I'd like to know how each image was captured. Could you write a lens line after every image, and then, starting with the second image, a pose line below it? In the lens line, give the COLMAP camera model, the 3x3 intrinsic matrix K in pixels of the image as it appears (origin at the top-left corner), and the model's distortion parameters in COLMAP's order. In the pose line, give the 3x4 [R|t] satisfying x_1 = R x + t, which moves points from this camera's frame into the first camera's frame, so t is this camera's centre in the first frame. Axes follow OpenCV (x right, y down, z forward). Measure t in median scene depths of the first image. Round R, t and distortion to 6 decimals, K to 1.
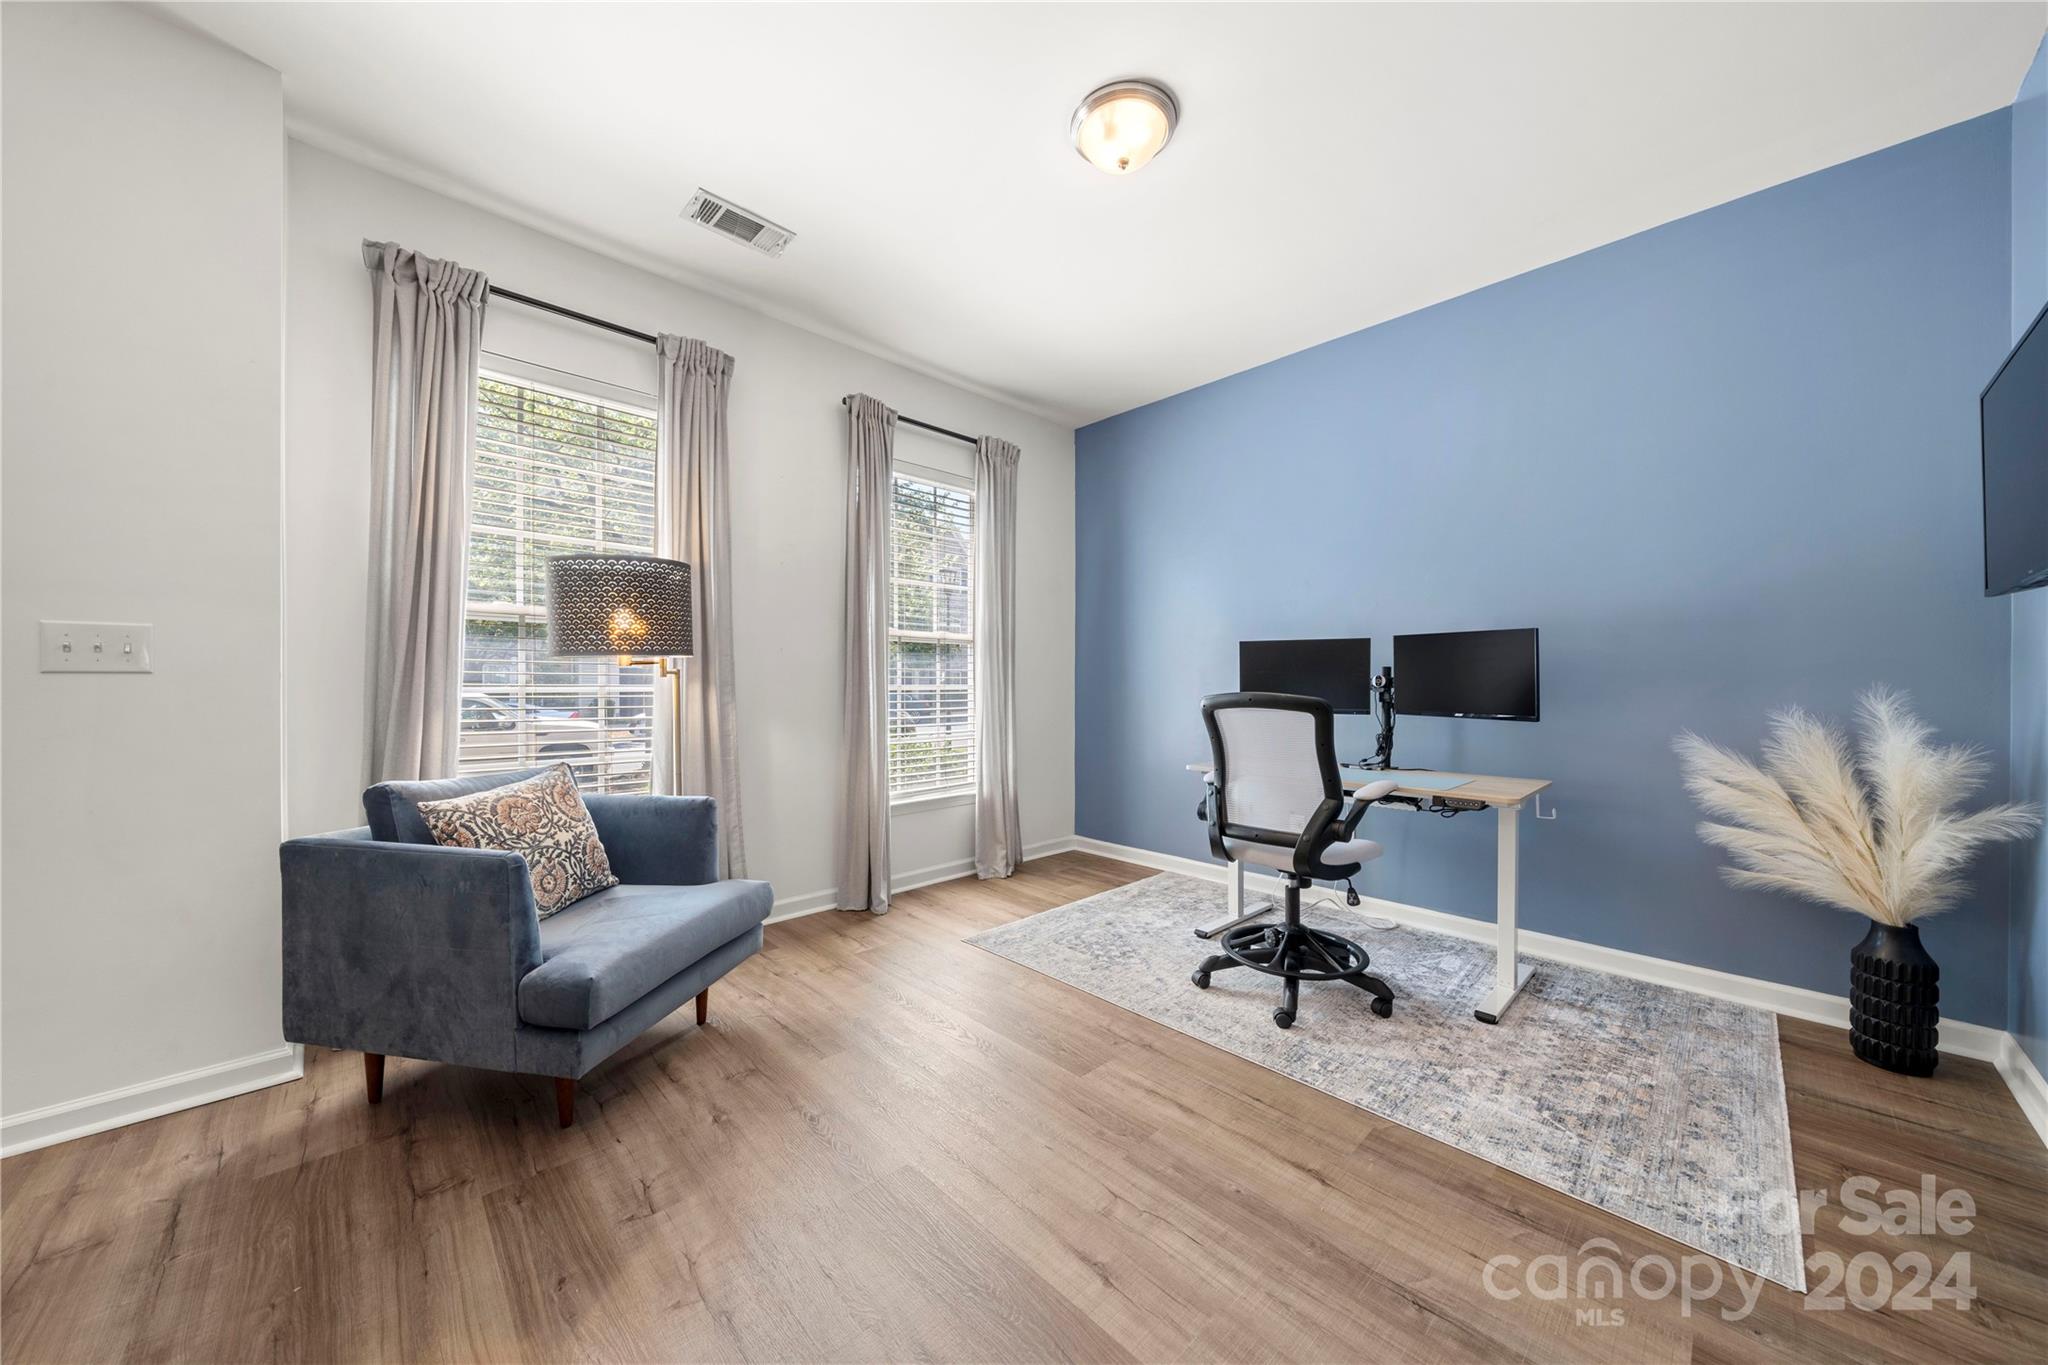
lens RADIAL K [[697.6, 0, 1024.3], [0, 697.6, 680.7], [0, 0, 1]] dist [-0.004425, -0.000048]
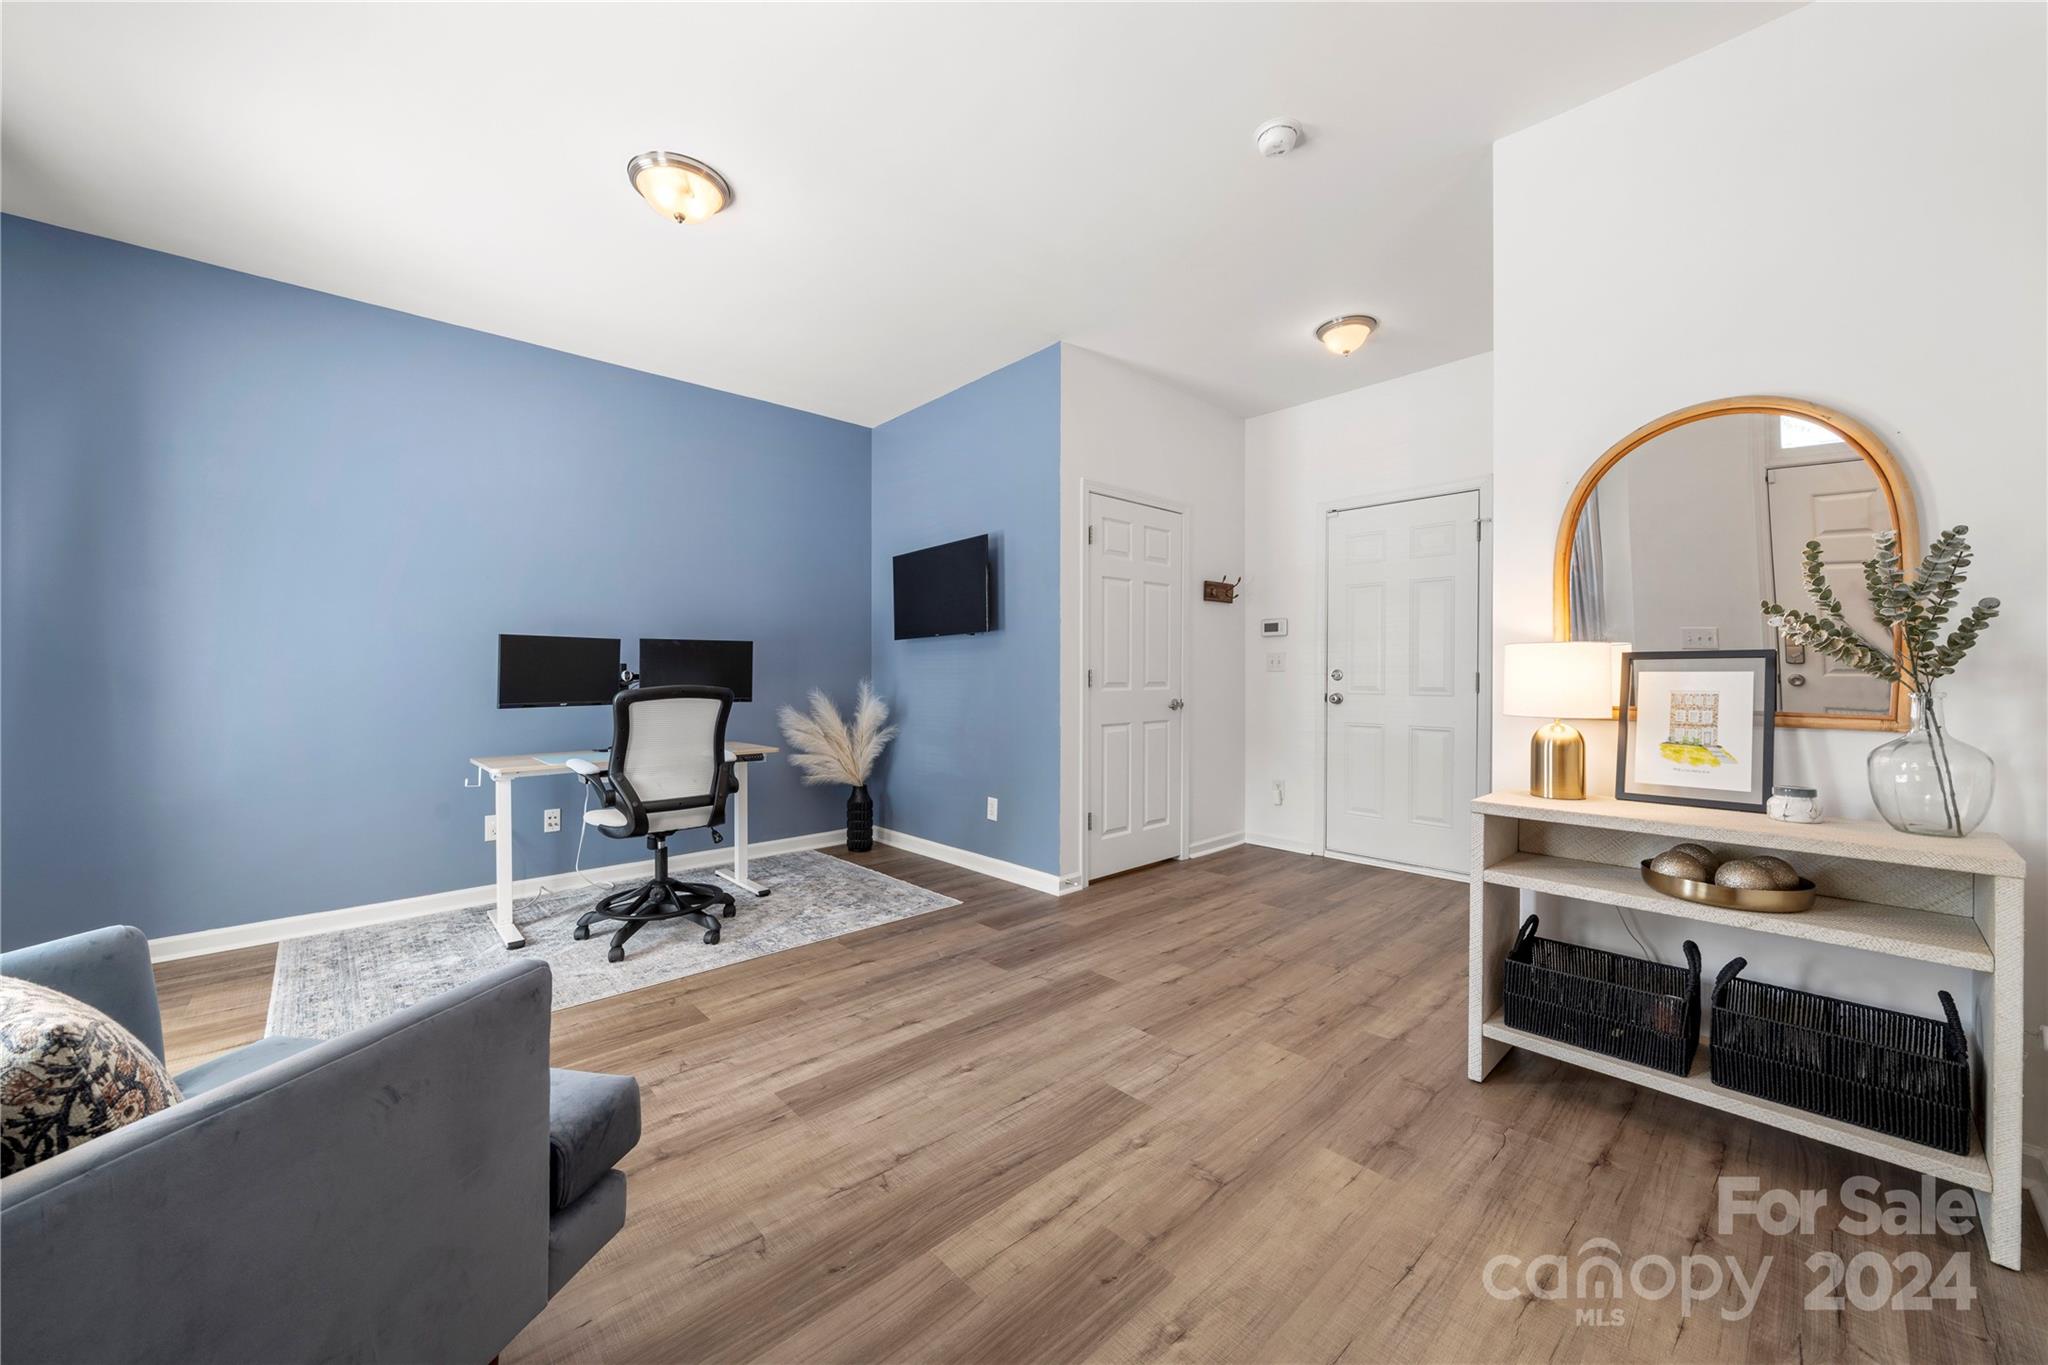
lens RADIAL K [[744.8, 0, 1020.4], [0, 744.8, 678.4], [0, 0, 1]] dist [-0.003372, 0.000688]
pose [[0.023226, -0.007109, 0.999705, -1.065556], [0.000204, 0.999975, 0.007106, -0.006423], [-0.999730, 0.000038, 0.023227, 0.427604]]
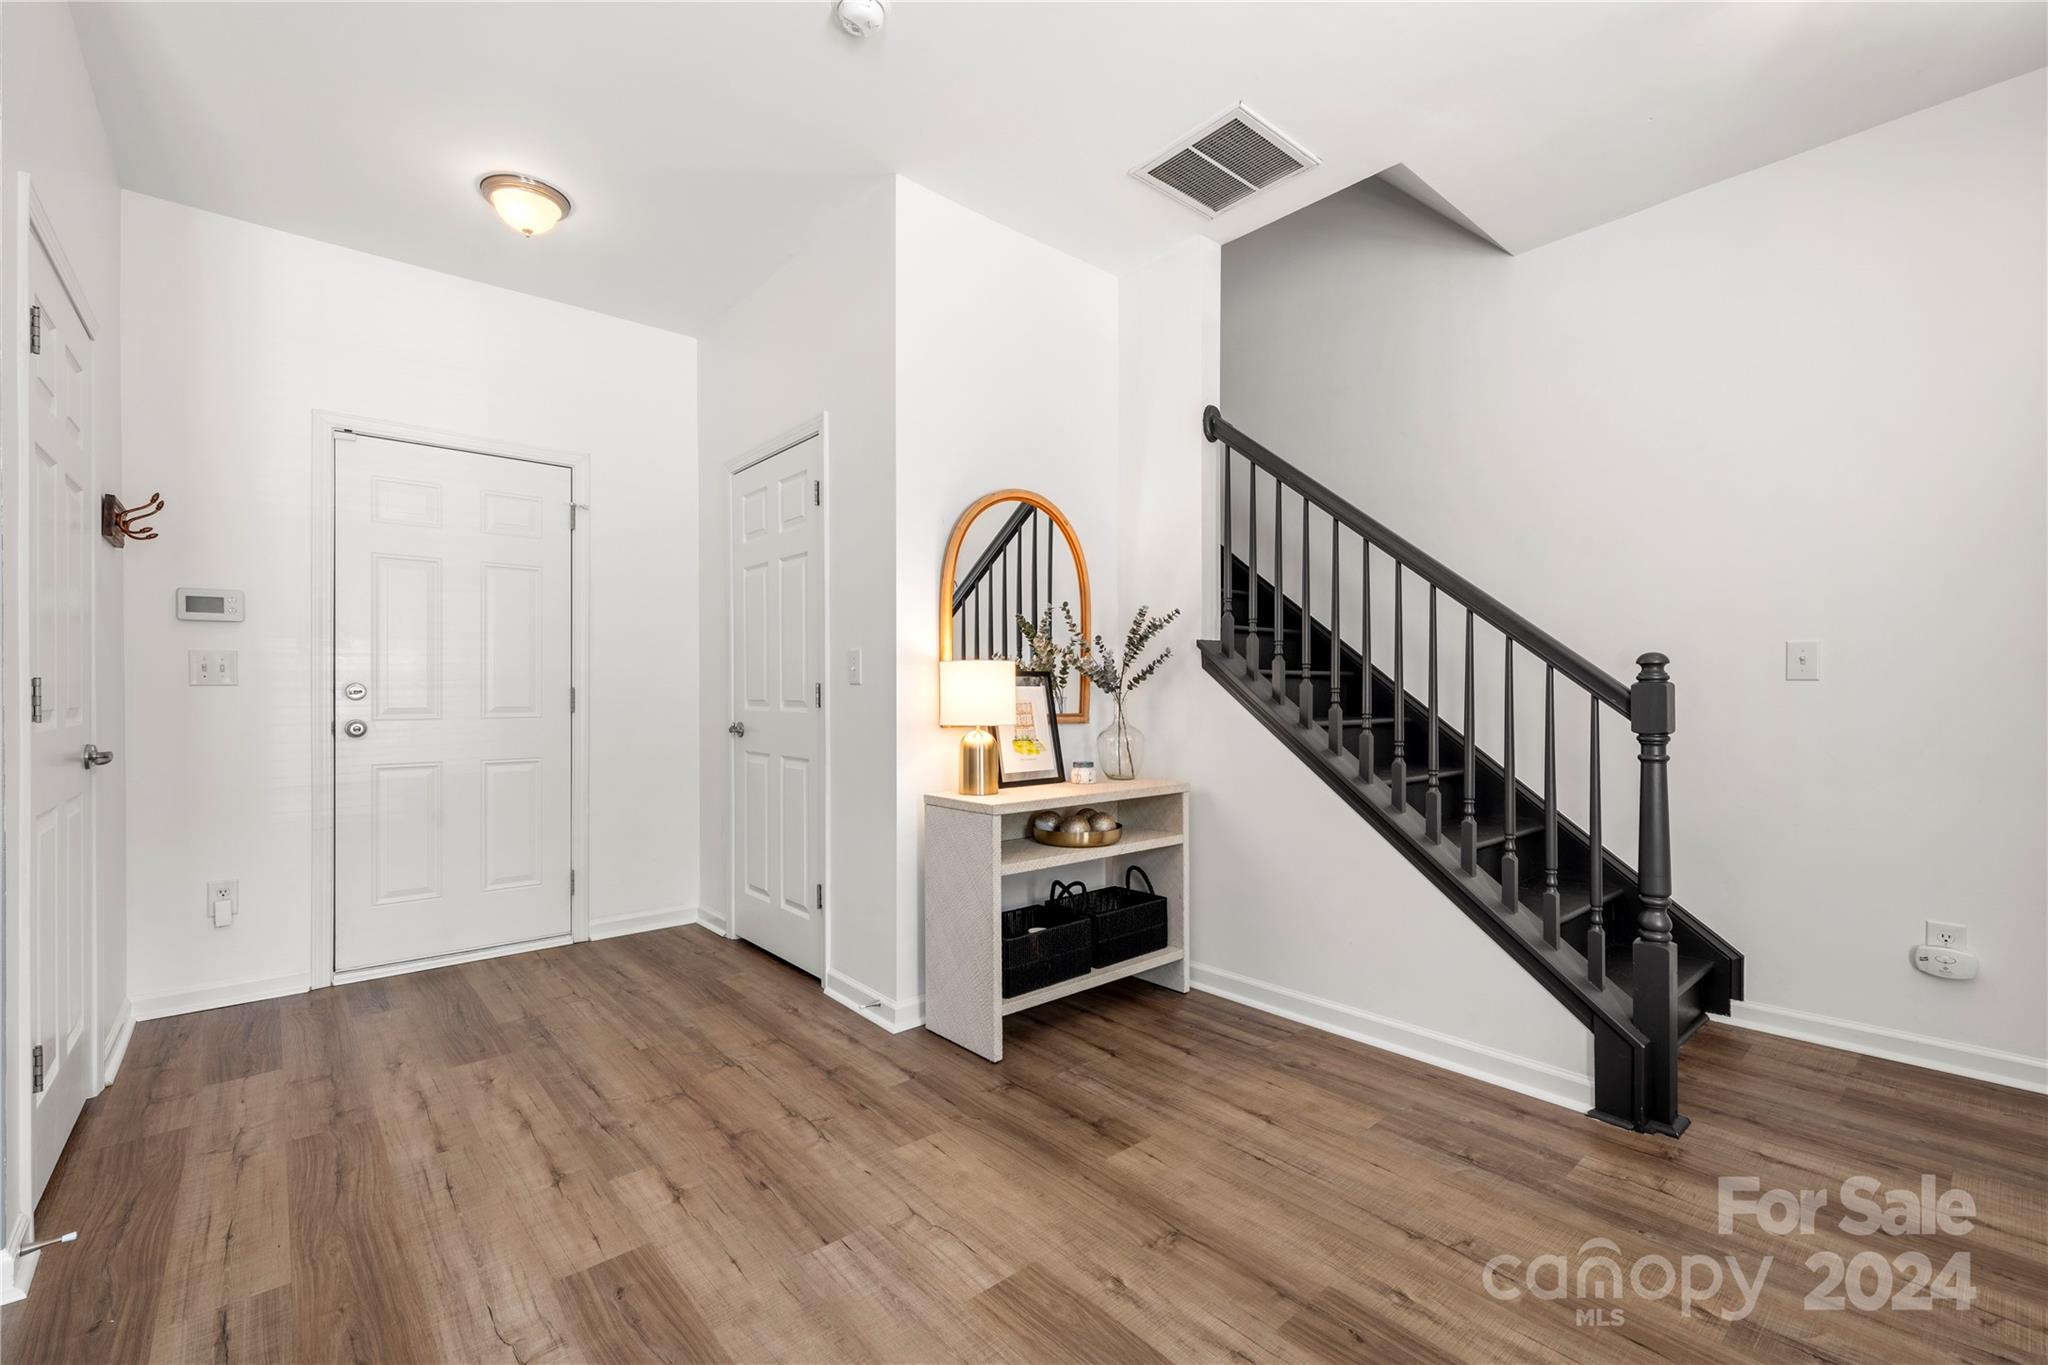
lens RADIAL K [[869.6, 0, 1013.5], [0, 869.6, 692.0], [0, 0, 1]] dist [-0.000714, -0.000325]
pose [[-0.998091, 0.001457, 0.061748, -0.177884], [0.001434, 0.999999, -0.000421, 0.002434], [-0.061749, -0.000332, -0.998092, 1.090589]]
